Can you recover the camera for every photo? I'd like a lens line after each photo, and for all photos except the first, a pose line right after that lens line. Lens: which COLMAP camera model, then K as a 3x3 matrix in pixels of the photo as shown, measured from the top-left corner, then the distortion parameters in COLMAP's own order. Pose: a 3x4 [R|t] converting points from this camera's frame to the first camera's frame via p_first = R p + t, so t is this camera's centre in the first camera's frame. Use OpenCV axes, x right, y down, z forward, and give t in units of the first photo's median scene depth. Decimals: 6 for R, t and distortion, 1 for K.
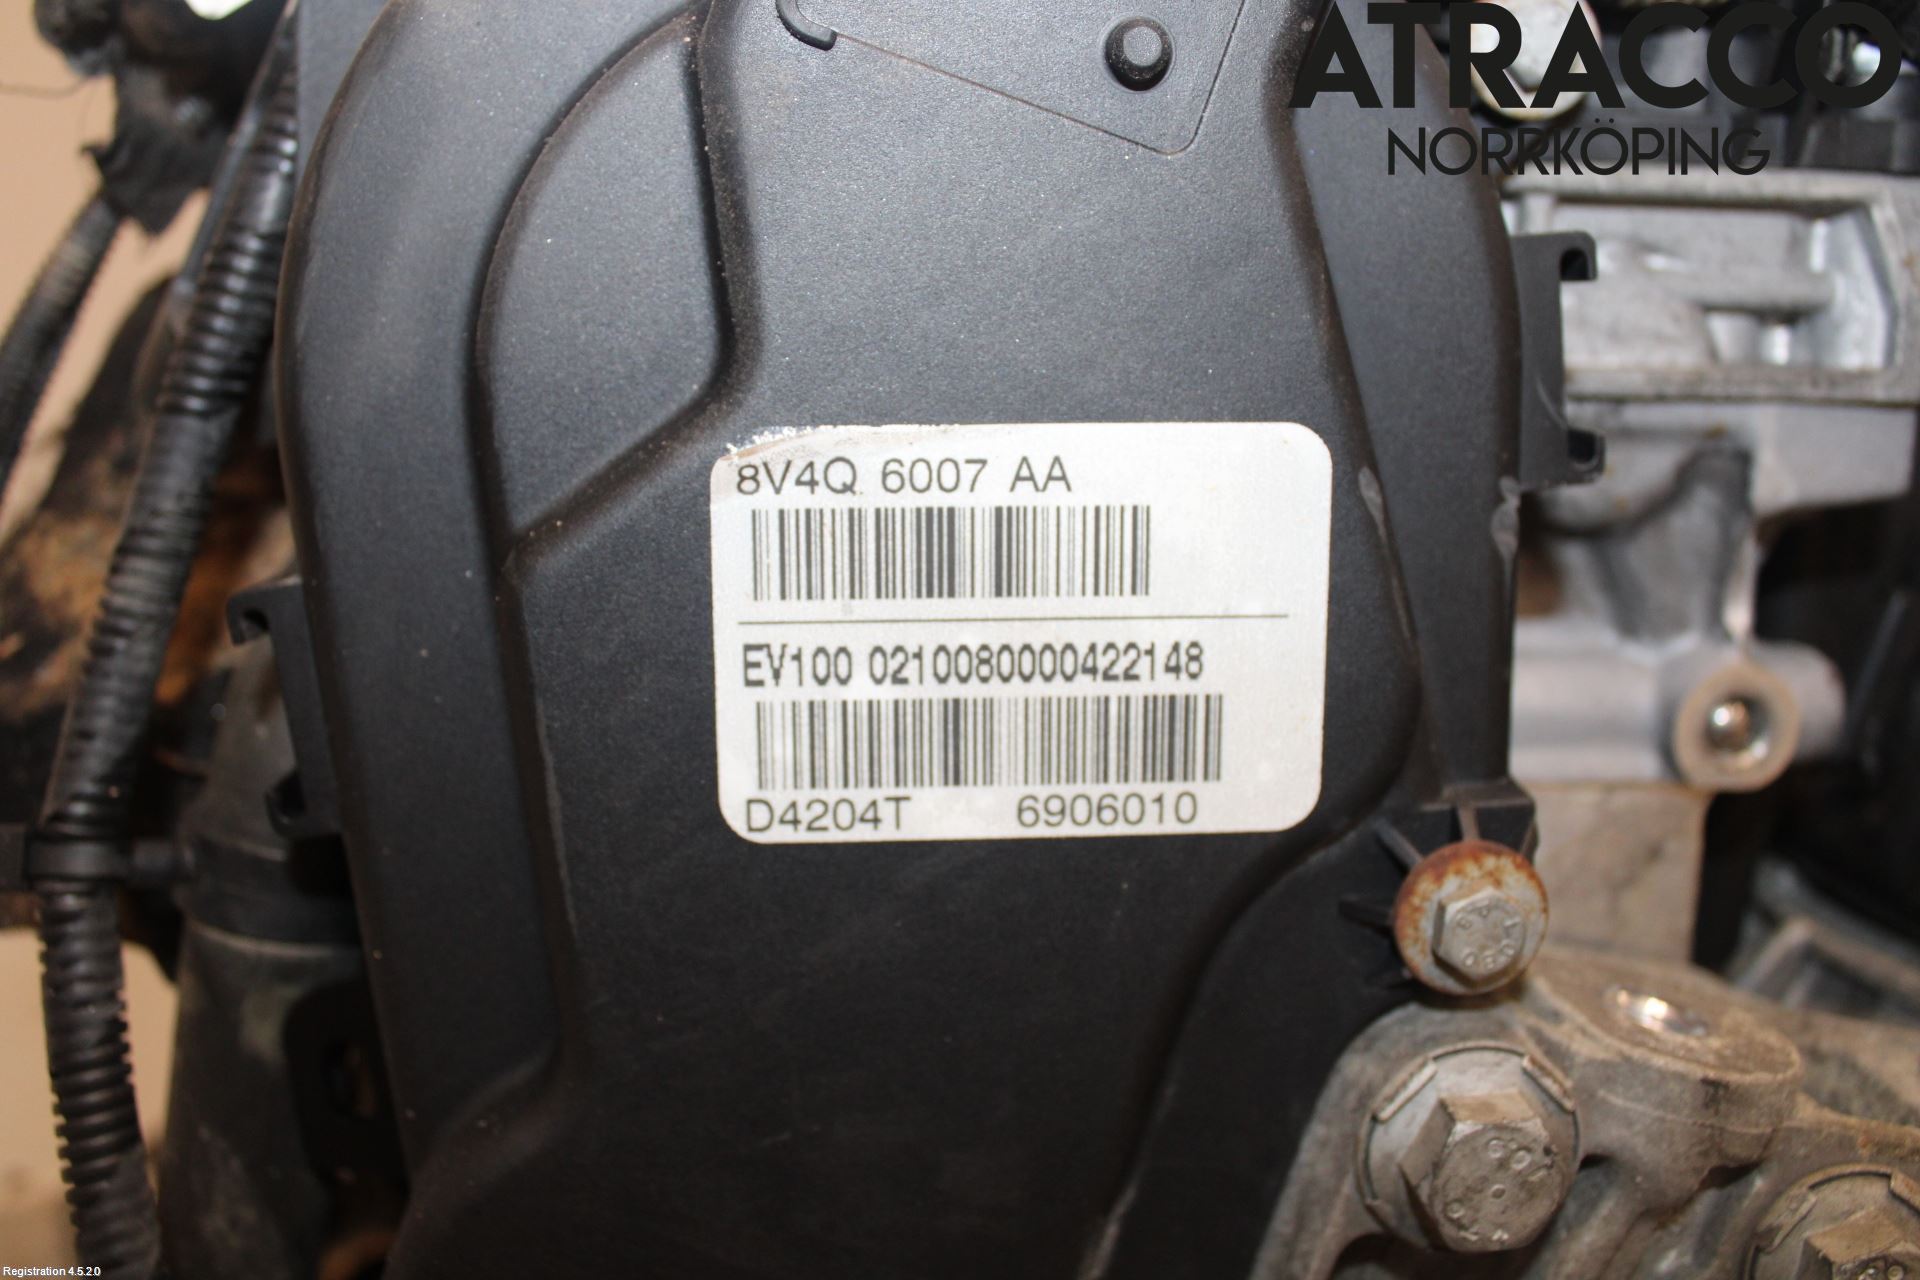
lens RADIAL K [[1875.2, 0, 960.1], [0, 1875.2, 639.4], [0, 0, 1]] dist [-0.016675, 0.000000]
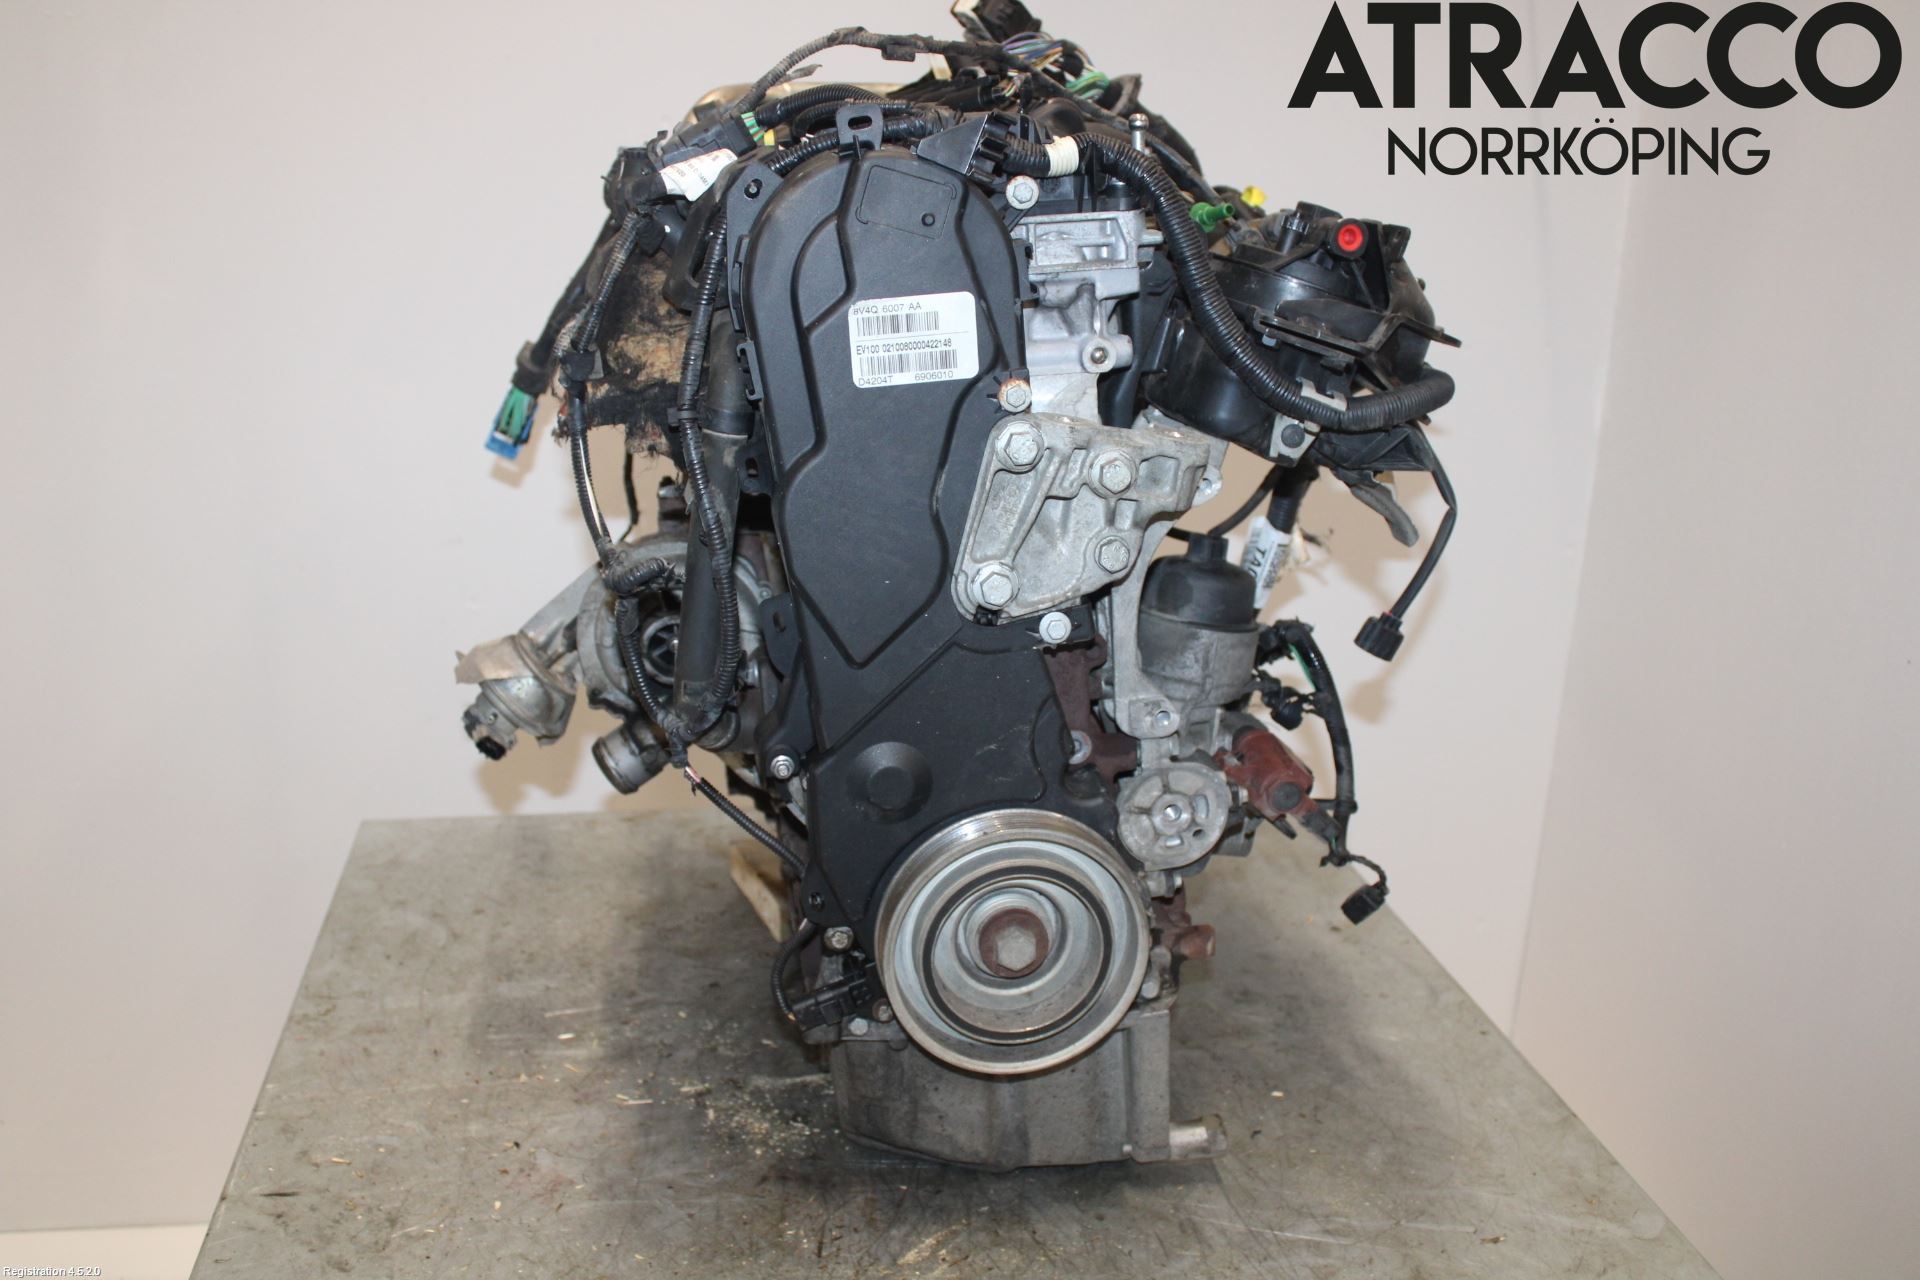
lens RADIAL K [[1875.2, 0, 961.2], [0, 1875.2, 638.3], [0, 0, 1]] dist [-0.016675, 0.000000]
pose [[0.993894, -0.084656, 0.070762, -0.249731], [0.075919, 0.990088, 0.118159, 0.195996], [-0.080063, -0.112065, 0.990470, -3.851693]]
